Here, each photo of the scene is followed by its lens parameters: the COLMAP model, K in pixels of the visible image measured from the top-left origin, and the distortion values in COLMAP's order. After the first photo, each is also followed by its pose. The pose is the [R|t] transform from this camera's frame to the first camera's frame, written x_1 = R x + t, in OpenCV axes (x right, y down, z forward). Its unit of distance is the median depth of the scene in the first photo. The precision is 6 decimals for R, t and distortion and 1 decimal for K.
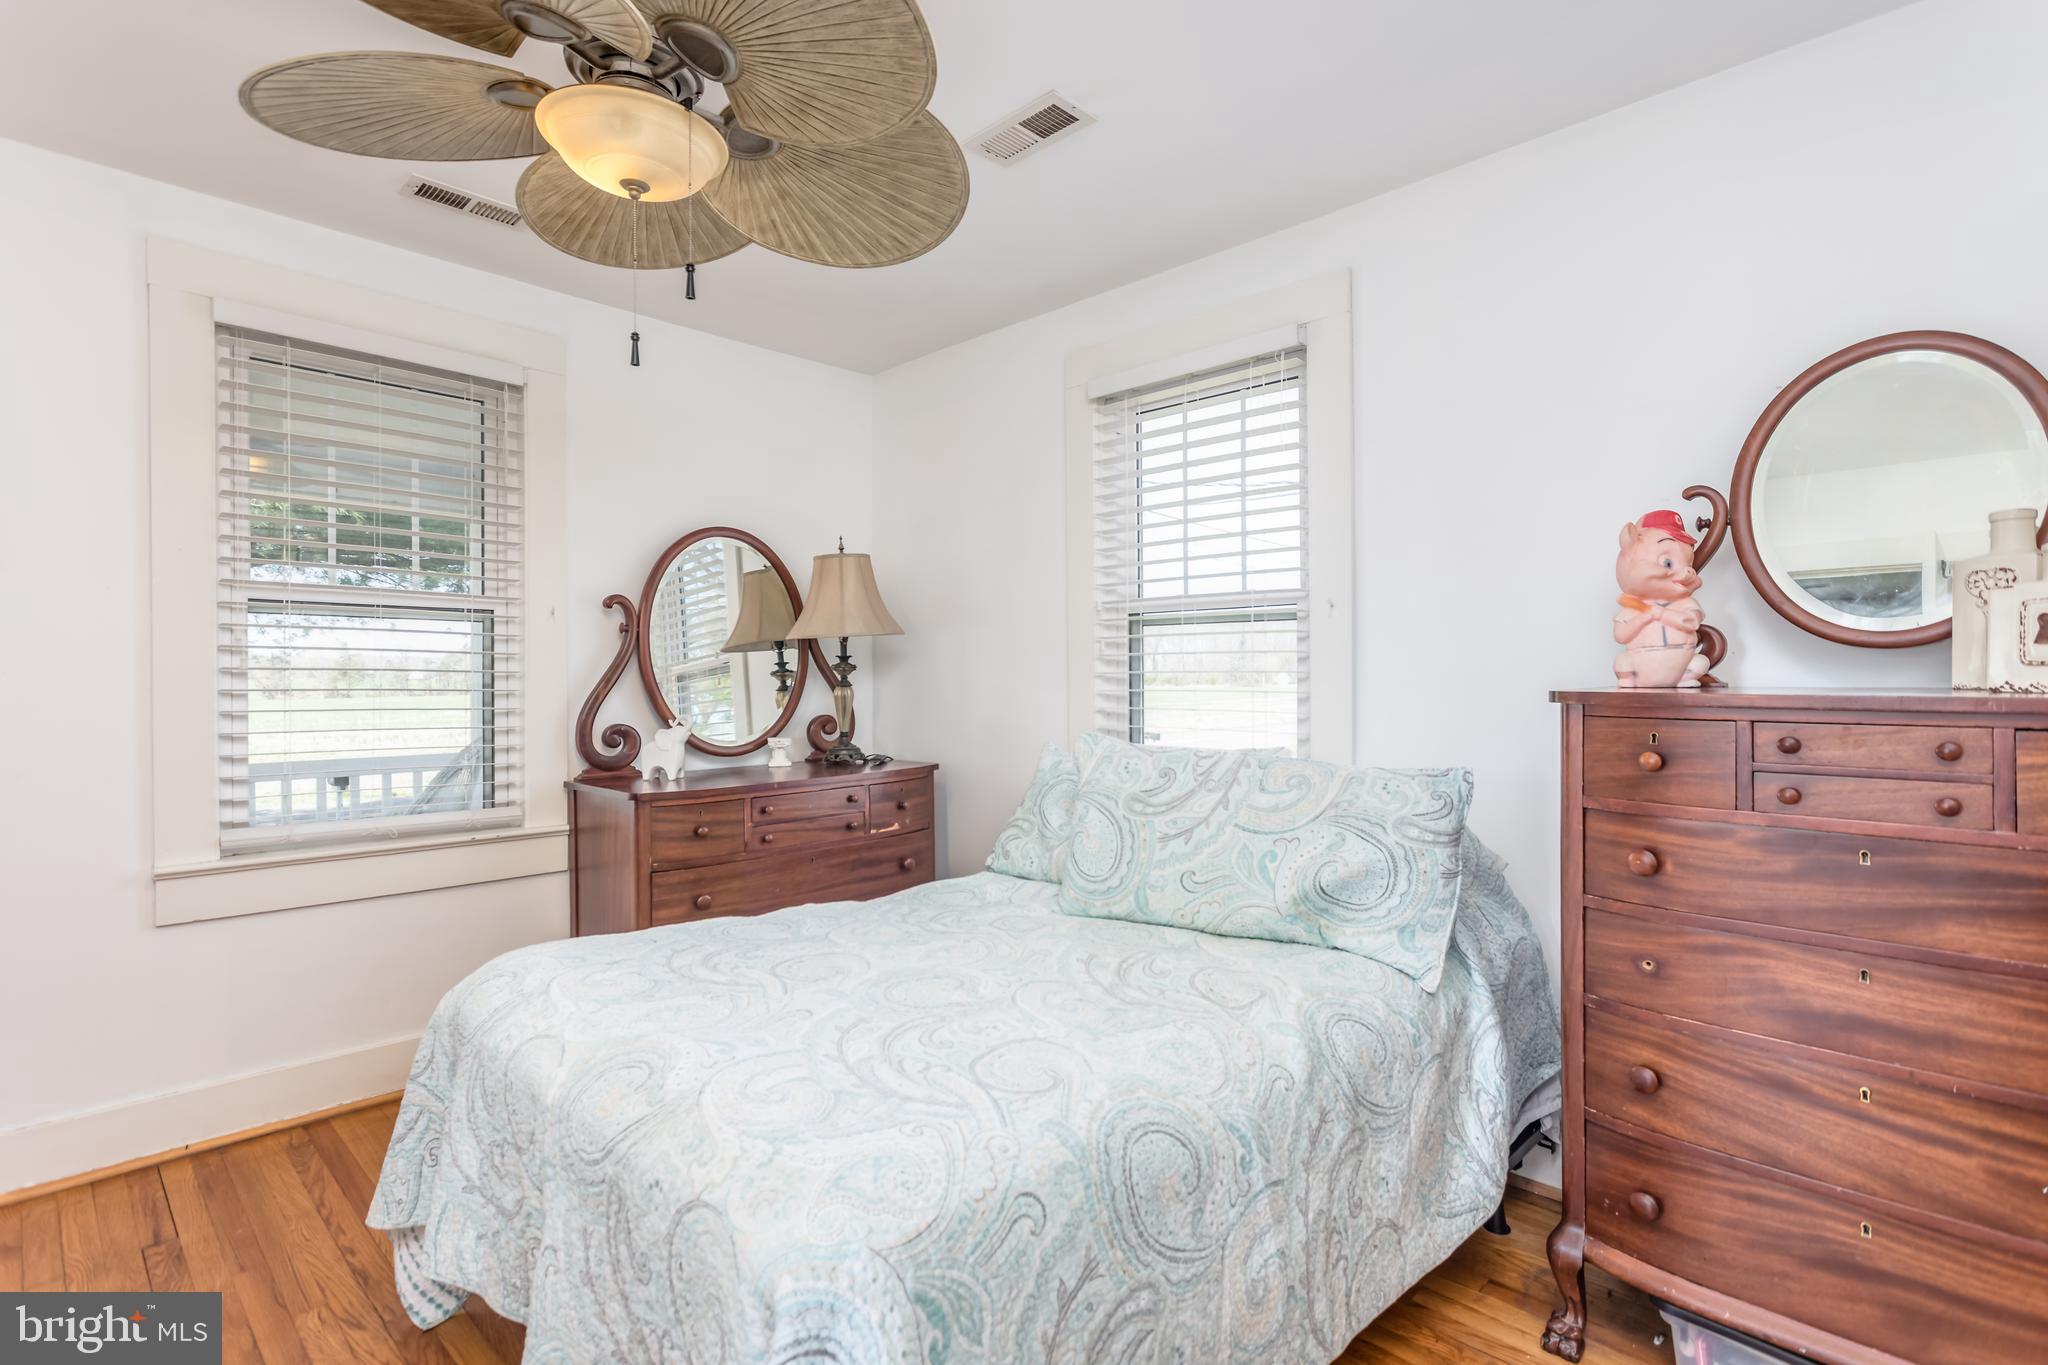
lens RADIAL K [[976.8, 0, 1025.3], [0, 976.8, 691.1], [0, 0, 1]] dist [0.002712, 0.000842]
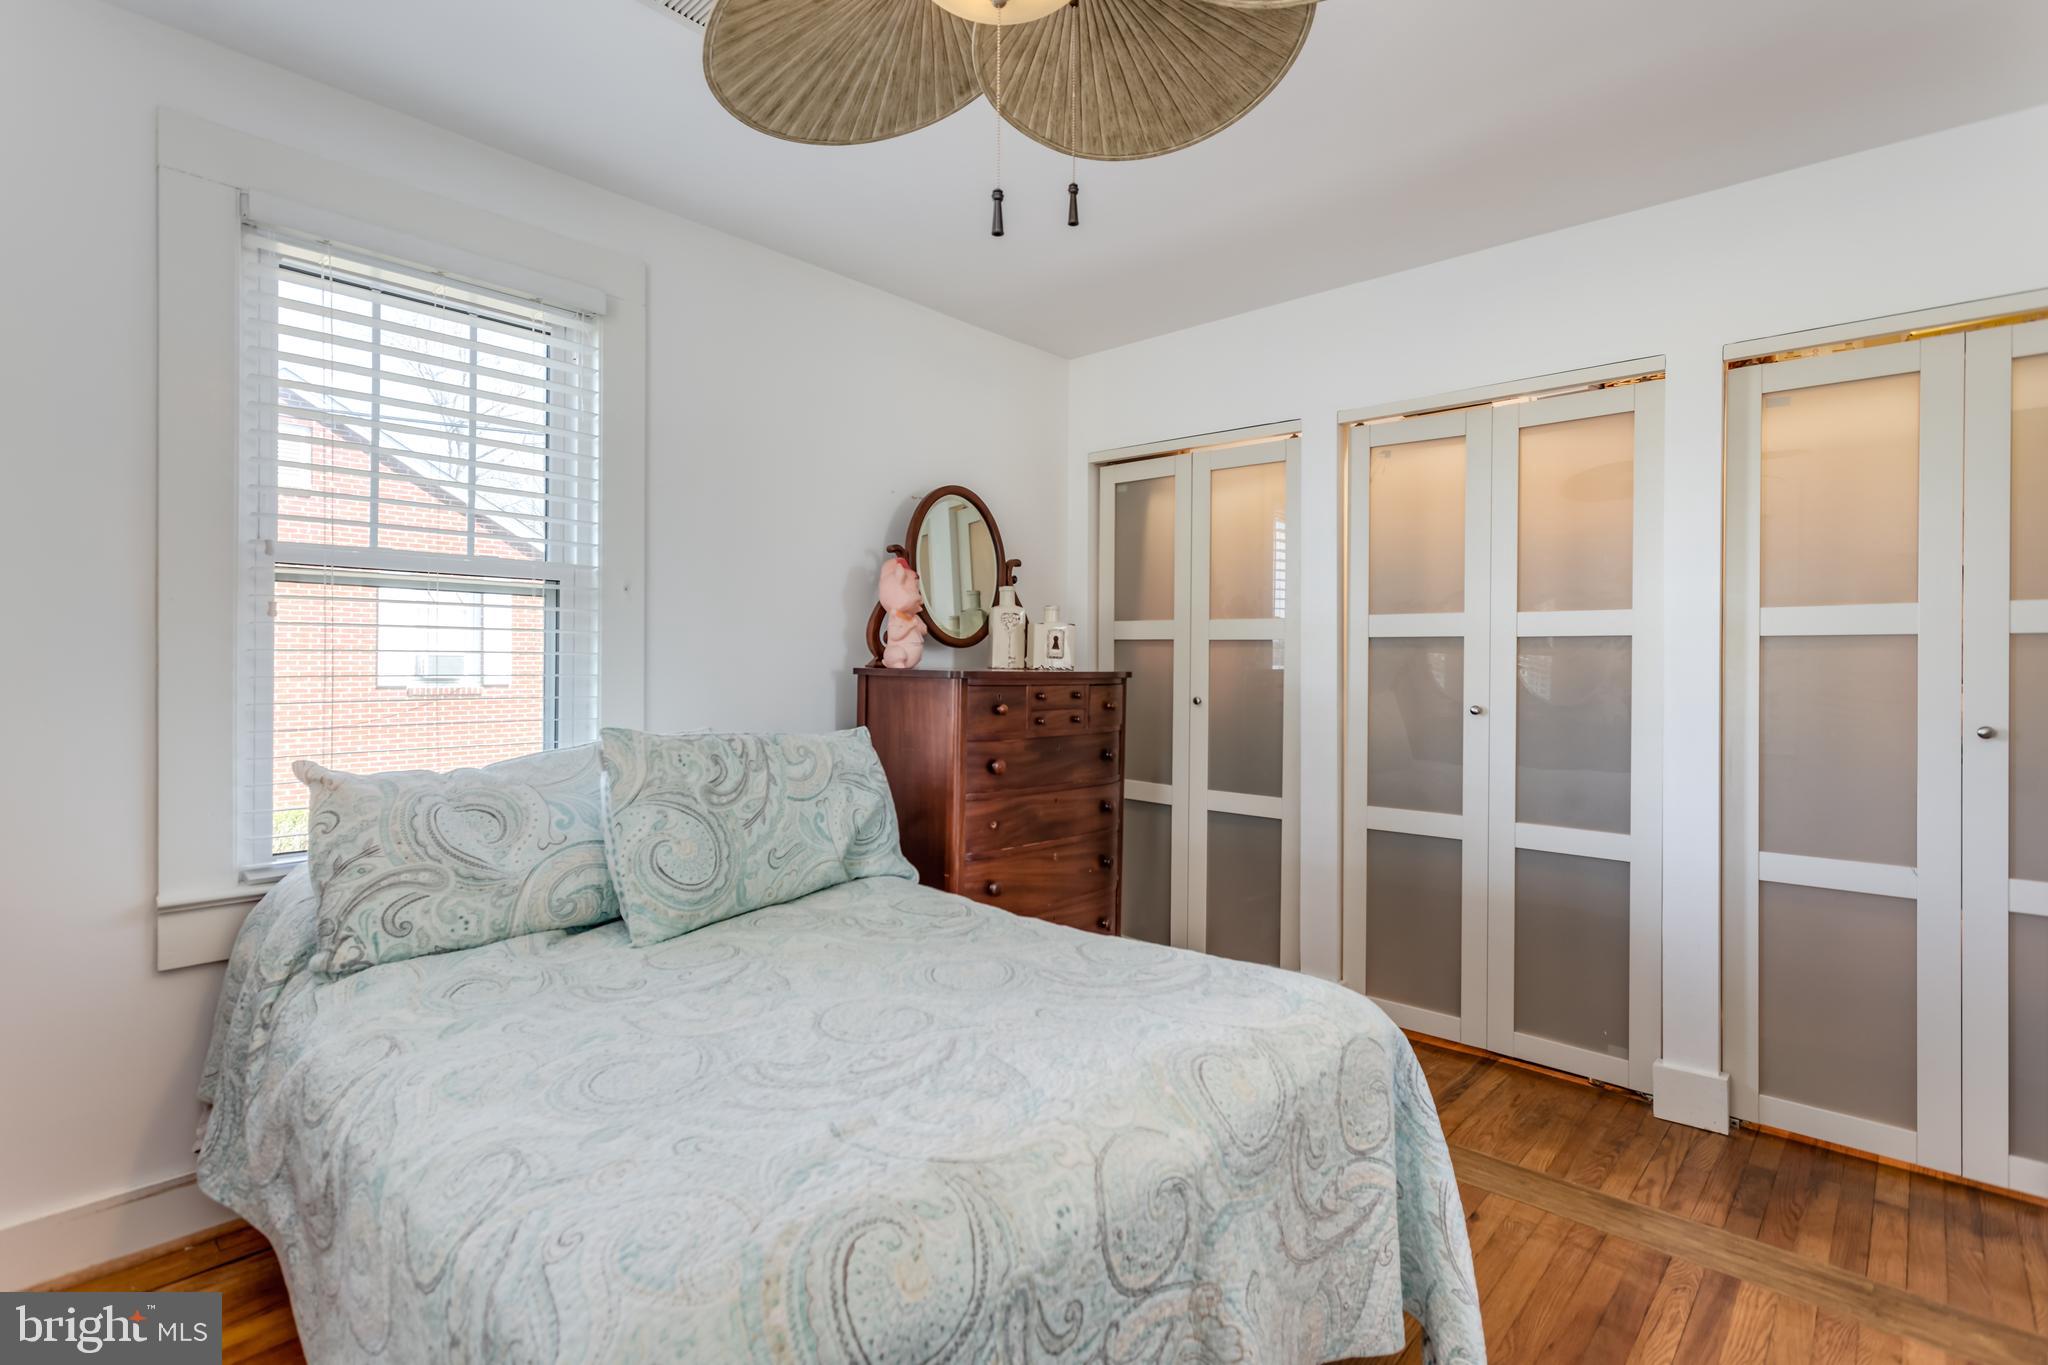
lens RADIAL K [[974.8, 0, 1024.3], [0, 974.8, 669.8], [0, 0, 1]] dist [-0.000031, 0.003073]
pose [[-0.031244, -0.005582, 0.999496, -0.851042], [0.009323, 0.999939, 0.005876, -0.007145], [-0.999468, 0.009502, -0.031190, 0.756861]]
